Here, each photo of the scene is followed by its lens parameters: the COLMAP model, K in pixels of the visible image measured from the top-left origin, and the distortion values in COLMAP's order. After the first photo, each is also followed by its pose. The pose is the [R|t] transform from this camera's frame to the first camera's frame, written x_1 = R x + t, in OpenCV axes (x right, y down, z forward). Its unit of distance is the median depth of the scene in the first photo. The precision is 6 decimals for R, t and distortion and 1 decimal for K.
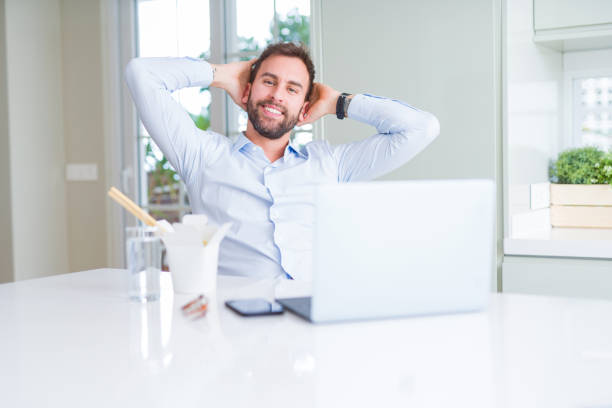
lens RADIAL K [[889.8, 0, 306.0], [0, 889.8, 204.0], [0, 0, 1]] dist [0.008968, -0.045438]
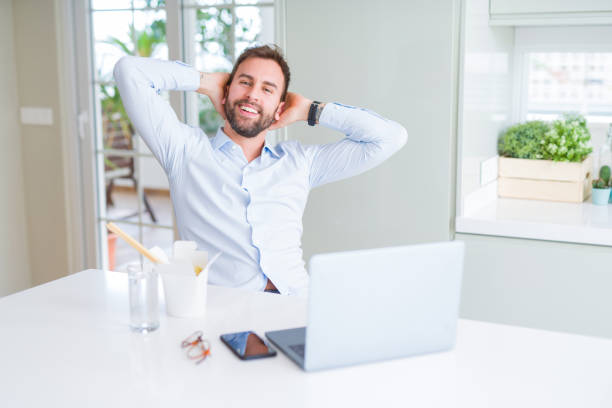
lens RADIAL K [[889.8, 0, 306.0], [0, 889.8, 204.0], [0, 0, 1]] dist [0.008968, -0.045438]
pose [[0.997135, 0.004356, 0.075520, -0.048753], [-0.013049, 0.993280, 0.115001, -0.116133], [-0.074512, -0.115657, 0.990490, -0.062437]]
